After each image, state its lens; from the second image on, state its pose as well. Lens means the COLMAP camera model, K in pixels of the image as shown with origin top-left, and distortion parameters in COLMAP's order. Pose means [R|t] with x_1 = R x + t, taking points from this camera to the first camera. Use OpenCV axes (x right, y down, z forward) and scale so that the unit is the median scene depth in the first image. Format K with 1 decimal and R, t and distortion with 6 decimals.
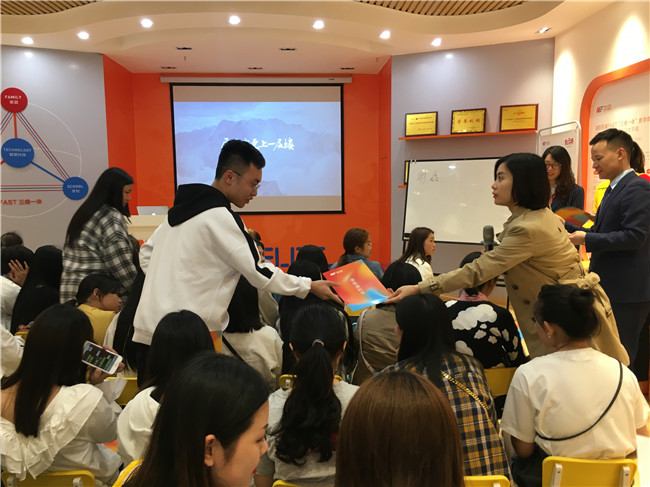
lens RADIAL K [[579.7, 0, 325.0], [0, 579.7, 243.5], [0, 0, 1]] dist [0.106567, -0.000255]
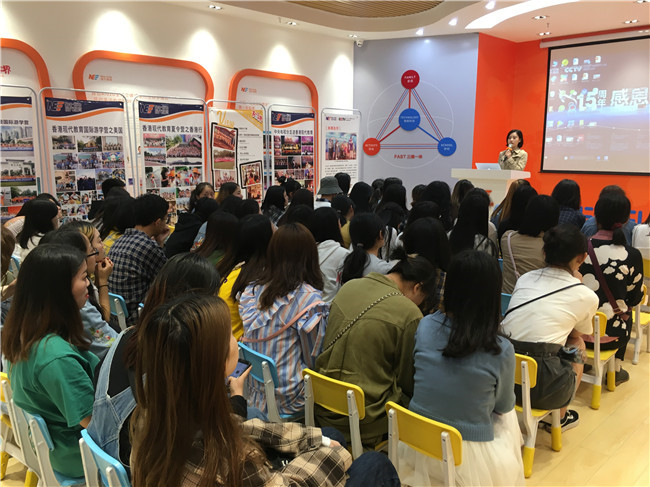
lens RADIAL K [[579.7, 0, 325.0], [0, 579.7, 243.5], [0, 0, 1]] dist [0.106567, -0.000255]
pose [[0.714990, 0.125730, -0.687737, 0.285546], [-0.088453, 0.992060, 0.089407, 0.023634], [0.693517, -0.003092, 0.720434, -0.074489]]
